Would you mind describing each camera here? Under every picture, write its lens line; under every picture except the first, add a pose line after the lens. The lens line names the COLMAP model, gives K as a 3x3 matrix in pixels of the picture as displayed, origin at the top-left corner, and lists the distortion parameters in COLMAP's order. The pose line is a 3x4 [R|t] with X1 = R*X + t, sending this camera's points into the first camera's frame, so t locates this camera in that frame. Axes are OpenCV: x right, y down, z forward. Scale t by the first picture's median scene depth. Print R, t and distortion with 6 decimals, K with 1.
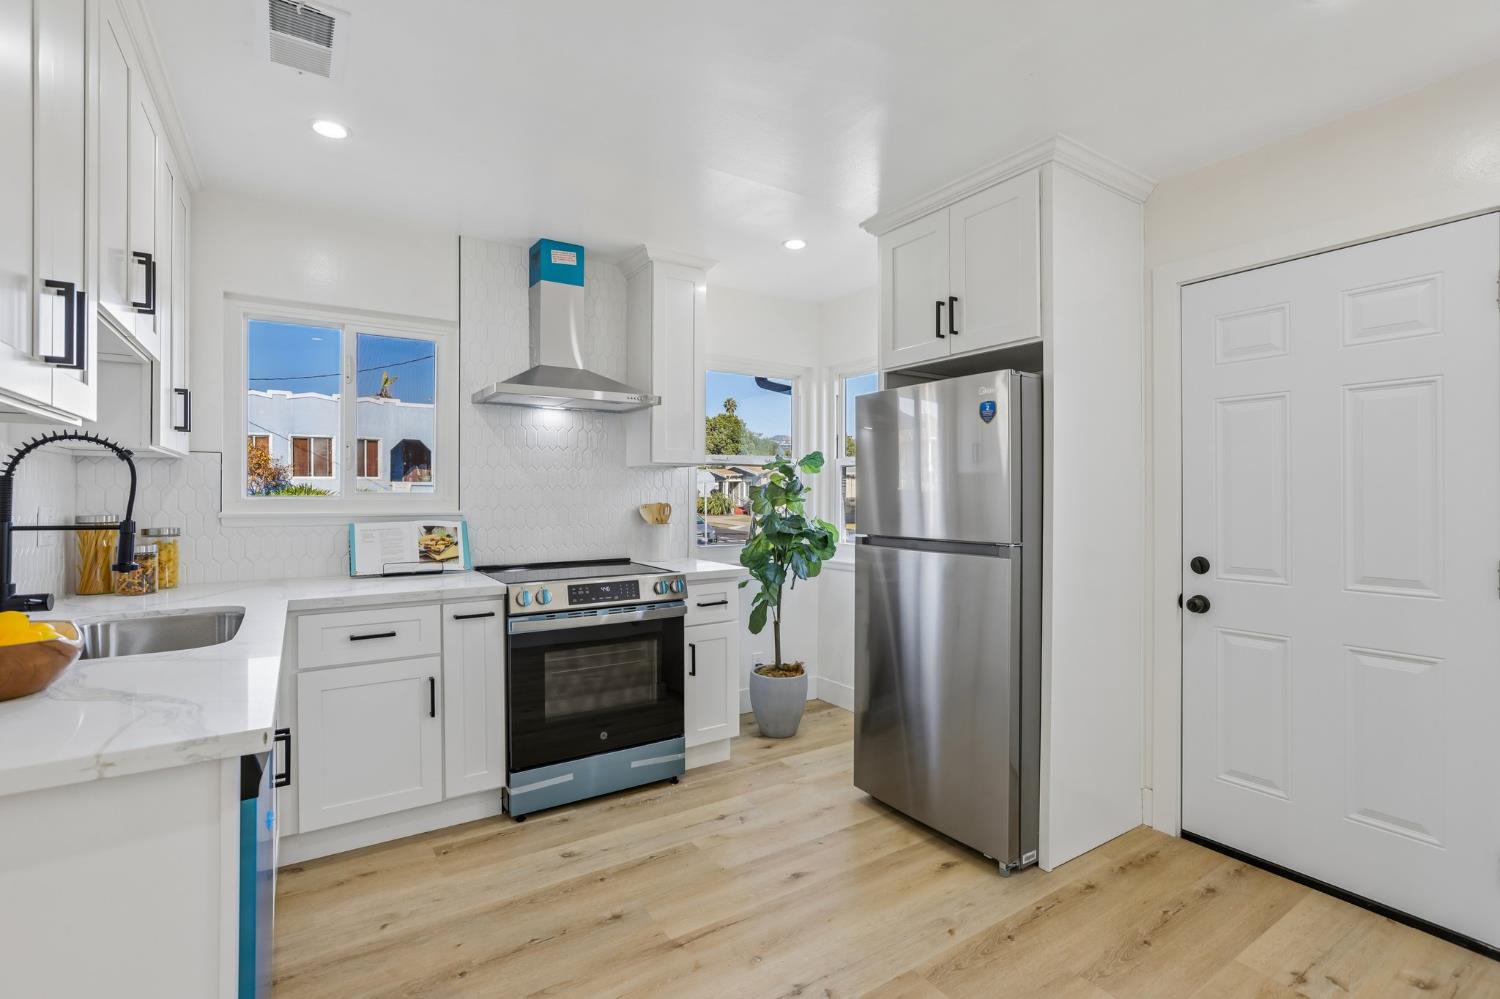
lens RADIAL K [[688.2, 0, 748.1], [0, 688.2, 490.4], [0, 0, 1]] dist [-0.044873, 0.024951]
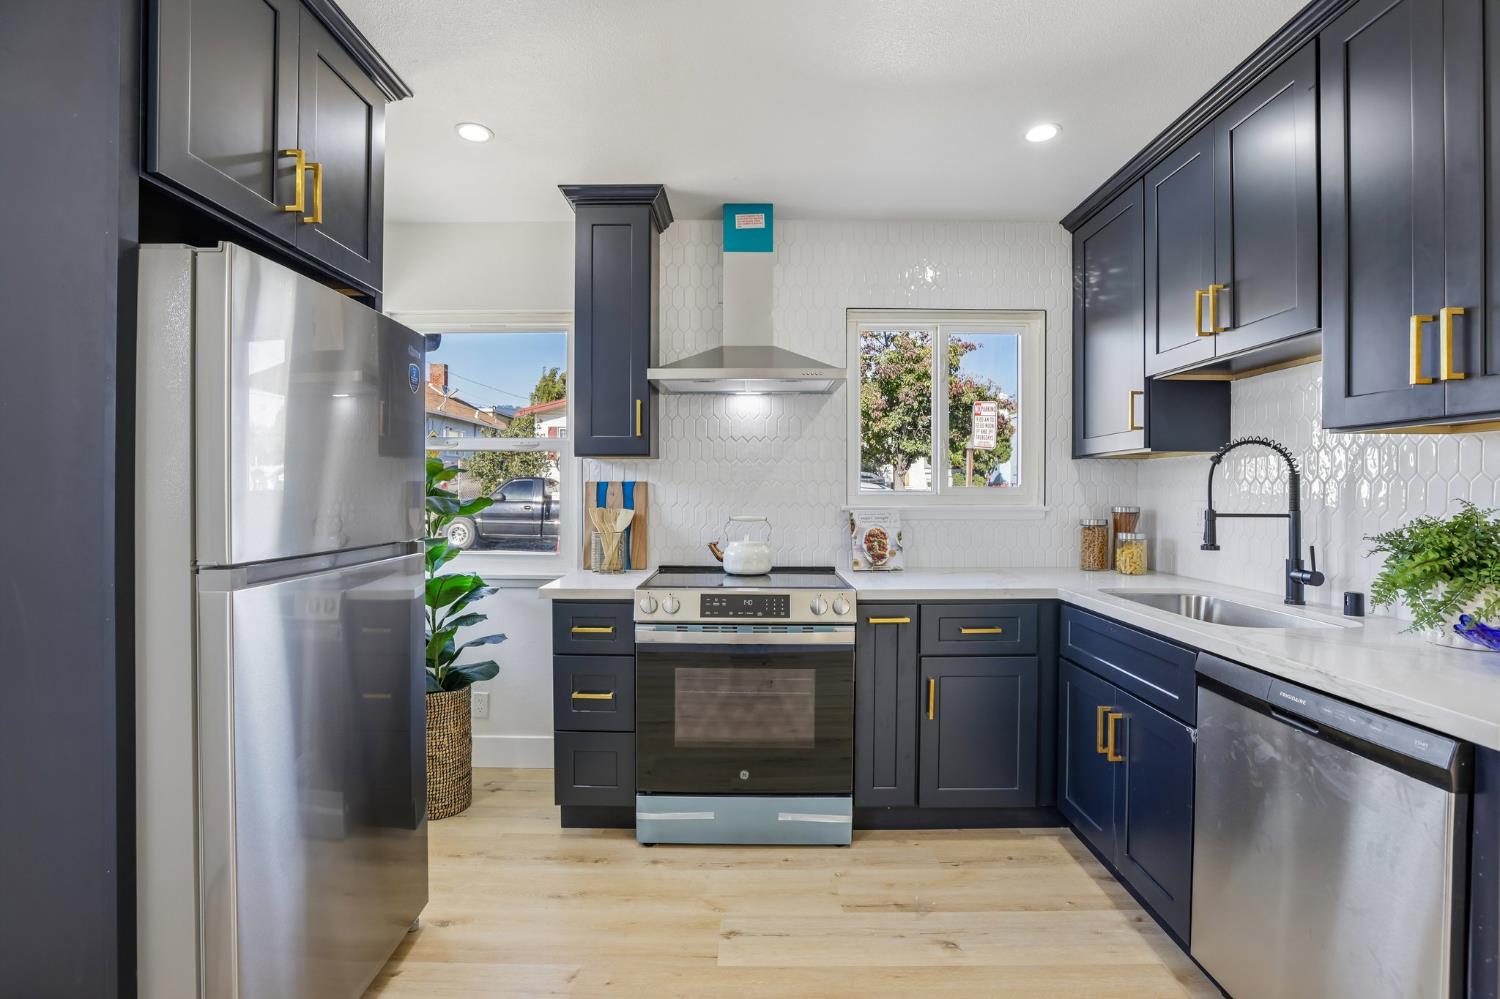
lens RADIAL K [[682.2, 0, 750.5], [0, 682.2, 493.0], [0, 0, 1]] dist [-0.065370, 0.029739]
pose [[0.830330, 0.007037, -0.557227, 0.256038], [-0.005810, 0.999975, 0.003970, 0.007382], [0.557241, -0.000059, 0.830351, 0.312589]]
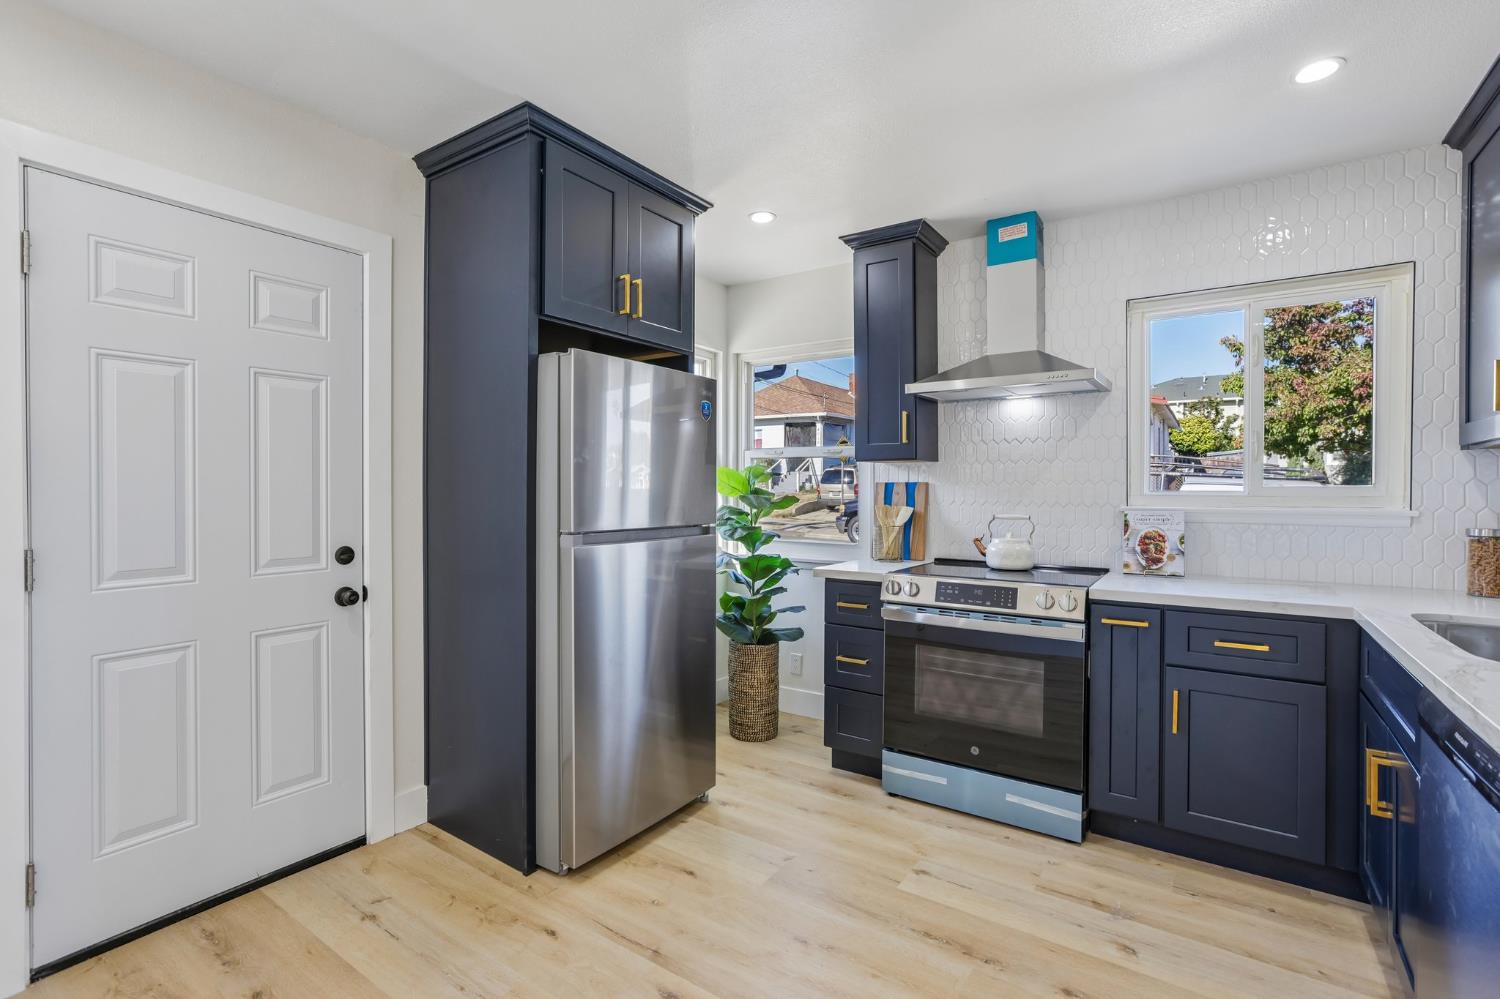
lens RADIAL K [[688.2, 0, 748.1], [0, 688.2, 490.4], [0, 0, 1]] dist [-0.044873, 0.024951]
pose [[0.368421, 0.005393, -0.929643, 0.527743], [-0.005844, 0.999977, 0.003486, 0.006490], [0.929641, 0.004149, 0.368444, 0.376000]]
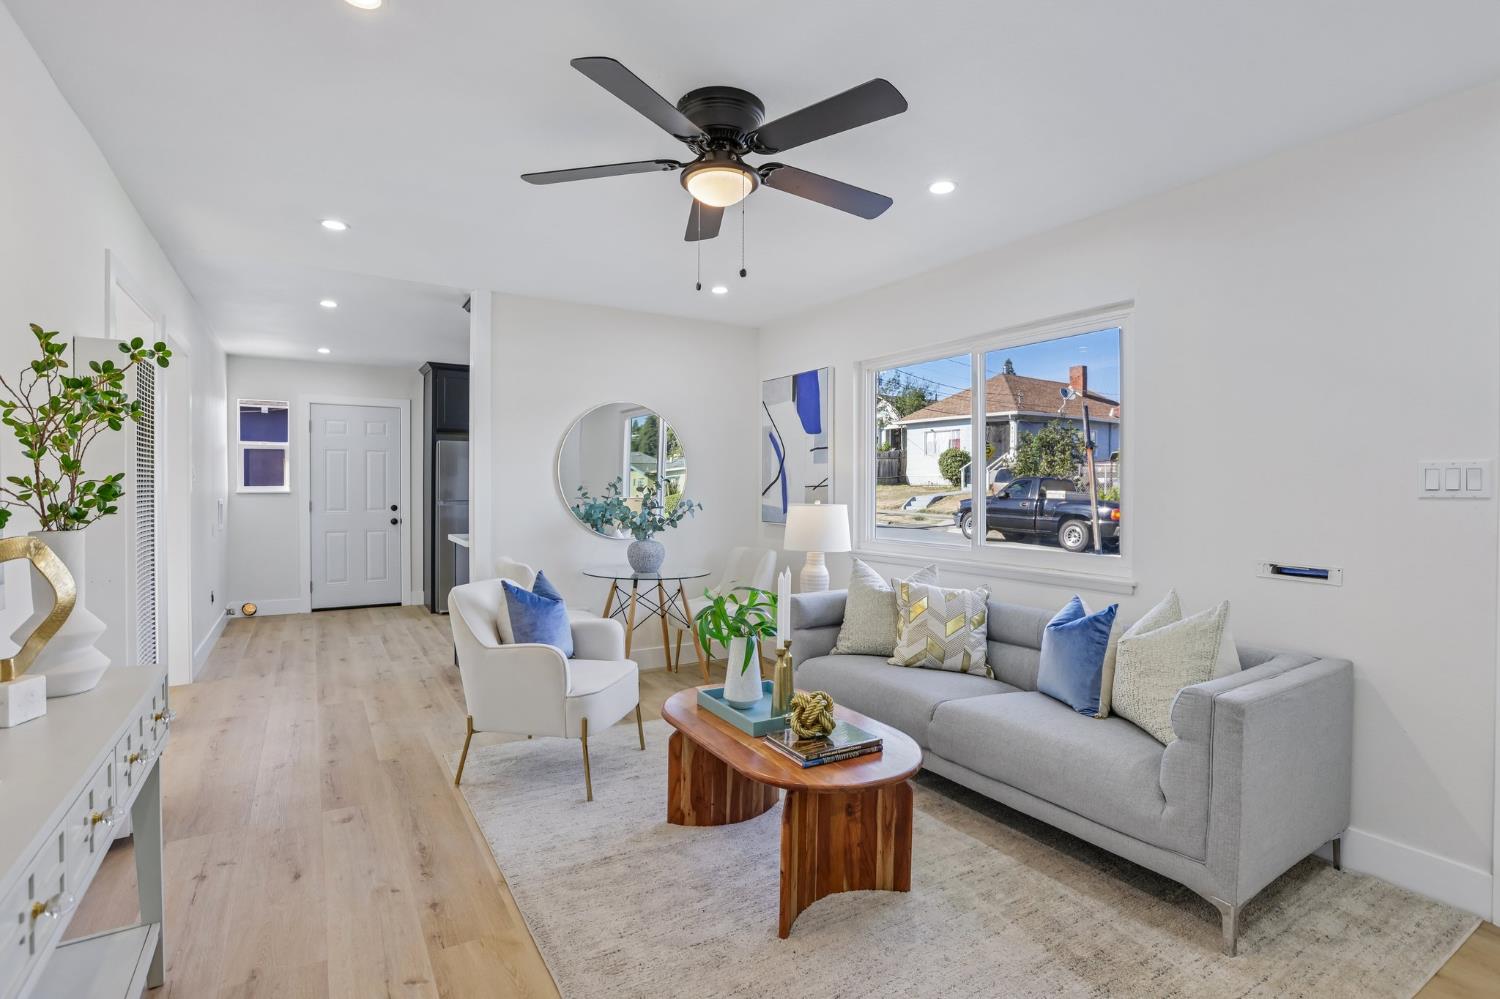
lens RADIAL K [[714.6, 0, 744.3], [0, 714.6, 490.4], [0, 0, 1]] dist [-0.047536, 0.017644]
pose [[-0.033514, 0.007426, -0.999411, 2.109539], [-0.006403, 0.999950, 0.007645, -0.000482], [0.999418, 0.006655, -0.033465, 1.582998]]
